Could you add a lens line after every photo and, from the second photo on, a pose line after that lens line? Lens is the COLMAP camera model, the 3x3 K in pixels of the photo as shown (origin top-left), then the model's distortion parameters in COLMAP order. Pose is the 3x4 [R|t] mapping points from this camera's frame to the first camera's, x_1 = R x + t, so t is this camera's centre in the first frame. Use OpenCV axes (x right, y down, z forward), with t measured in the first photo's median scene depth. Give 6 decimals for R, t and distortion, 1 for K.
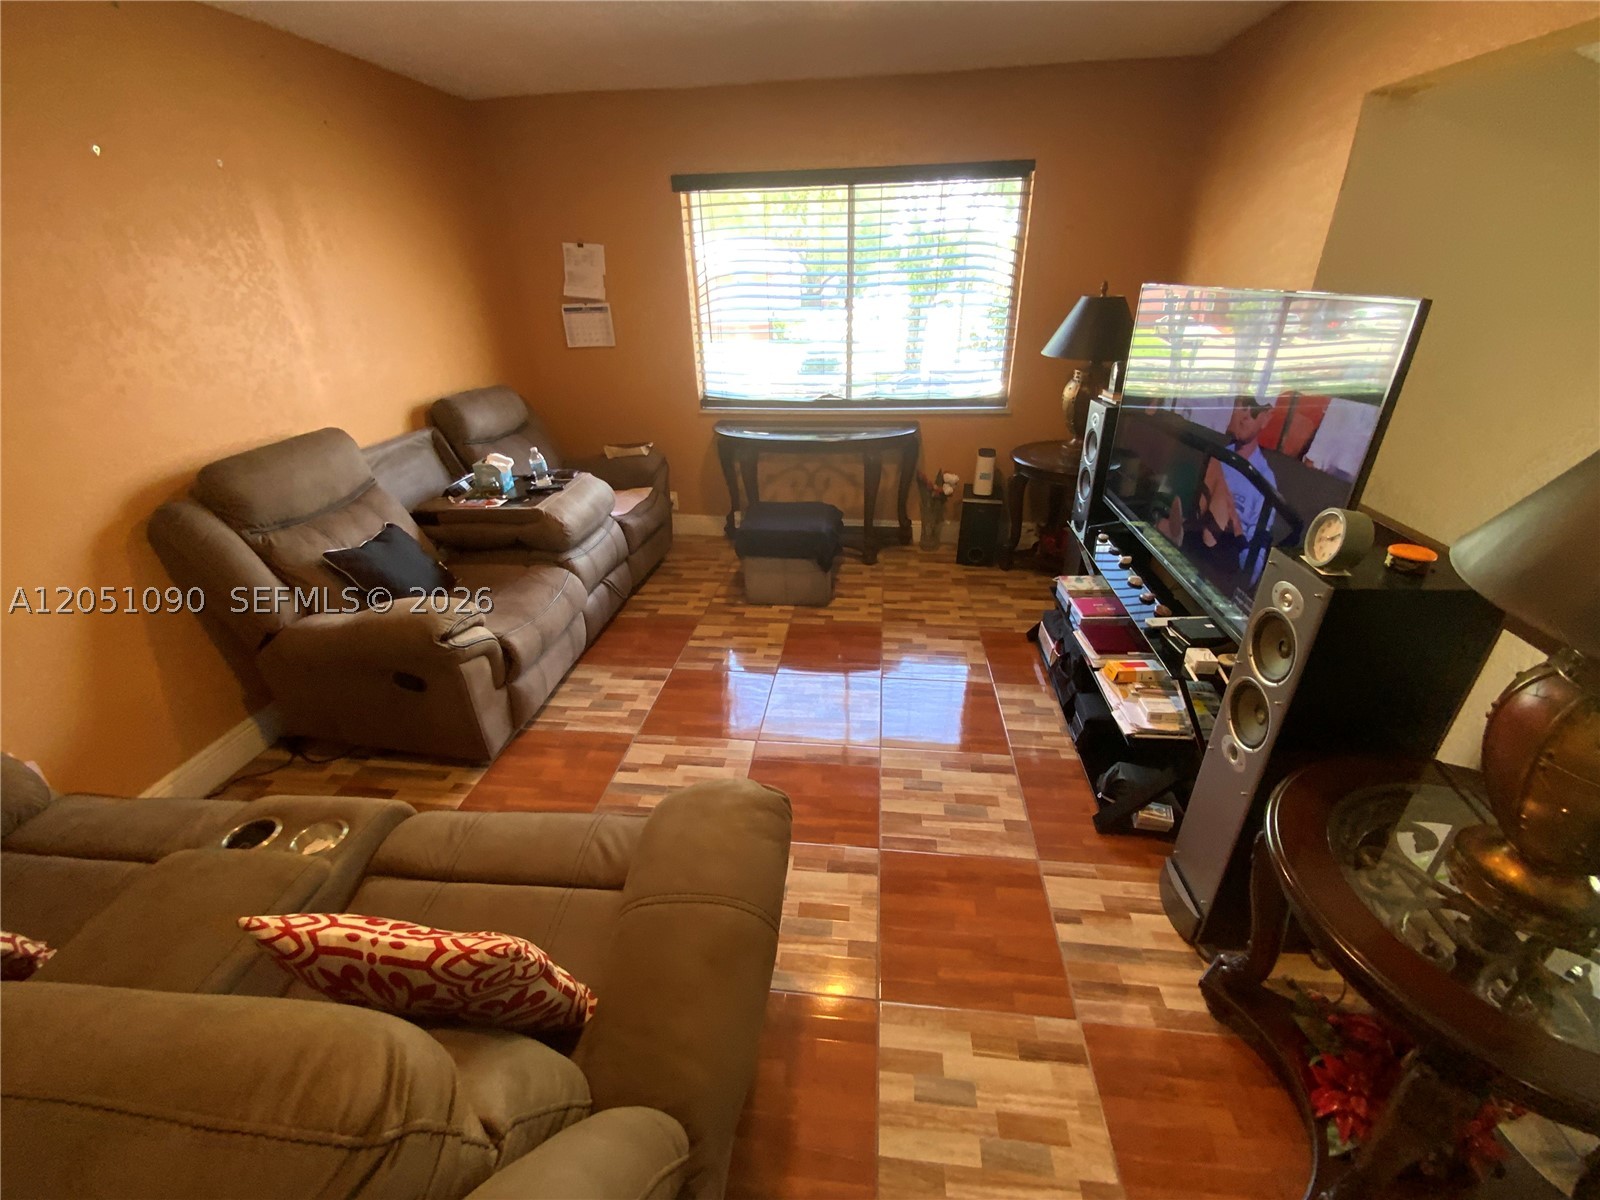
lens RADIAL K [[636.6, 0, 800.9], [0, 636.6, 606.6], [0, 0, 1]] dist [0.000632, -0.013108]
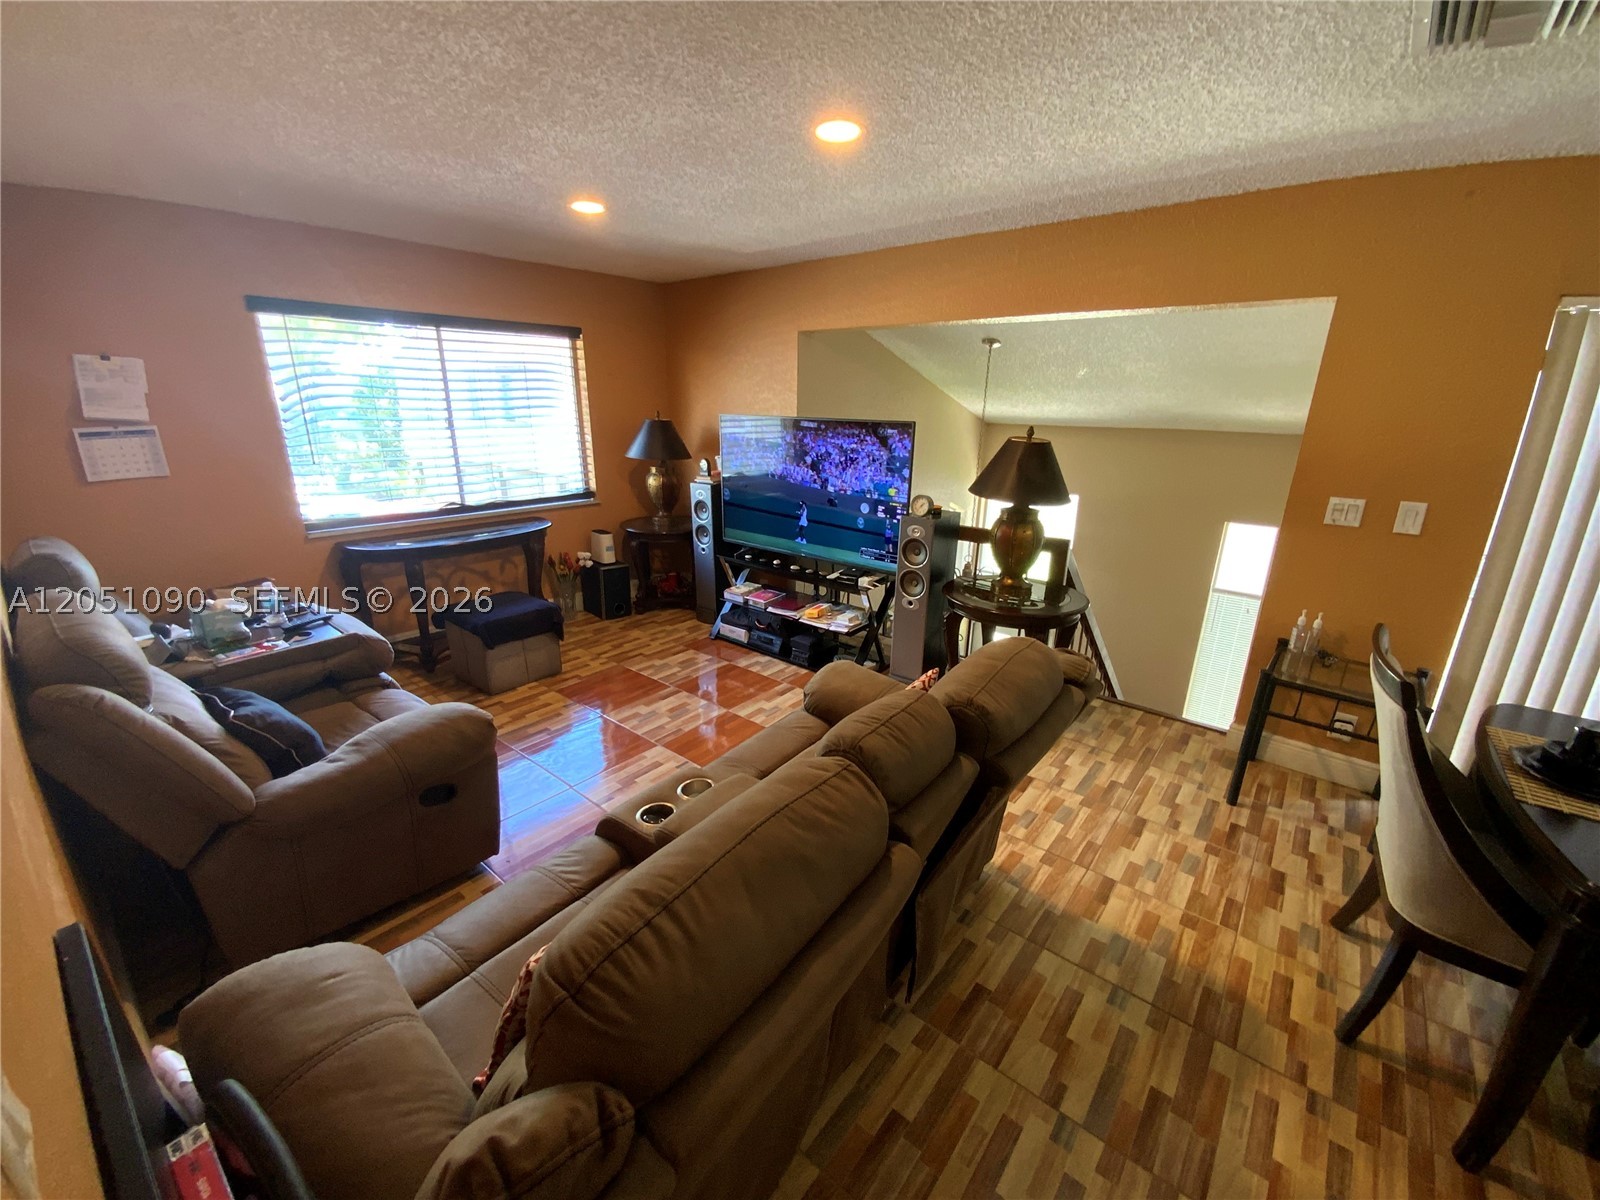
lens RADIAL K [[636.6, 0, 800.9], [0, 636.6, 606.6], [0, 0, 1]] dist [0.000632, -0.013108]
pose [[0.539908, -0.229338, 0.809878, -0.640559], [0.359010, 0.933002, 0.024869, 0.015830], [-0.761322, 0.277327, 0.586071, -0.034331]]
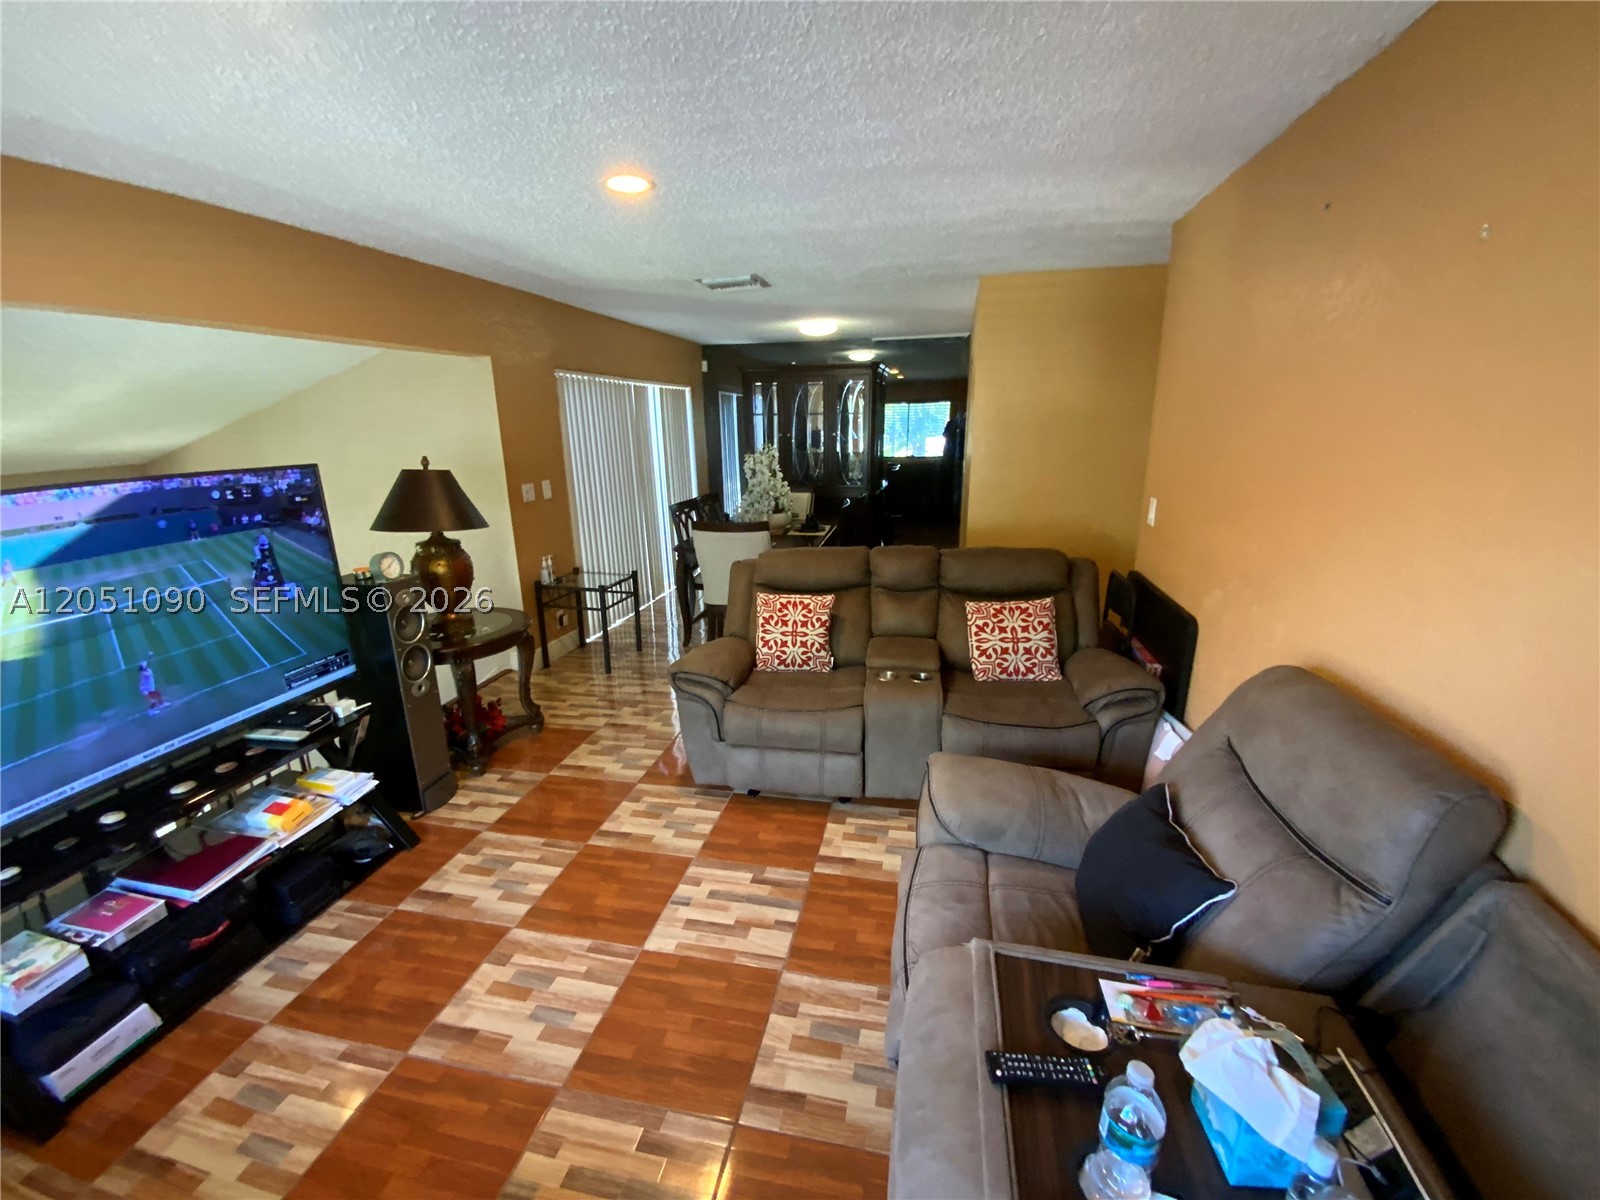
lens RADIAL K [[640.8, 0, 800.0], [0, 640.8, 600.0], [0, 0, 1]] dist [0.023039, -0.019965]
pose [[-0.994918, 0.009837, 0.100210, -0.267994], [0.075236, 0.734055, 0.674910, -0.504353], [-0.066921, 0.679019, -0.731064, 0.934610]]
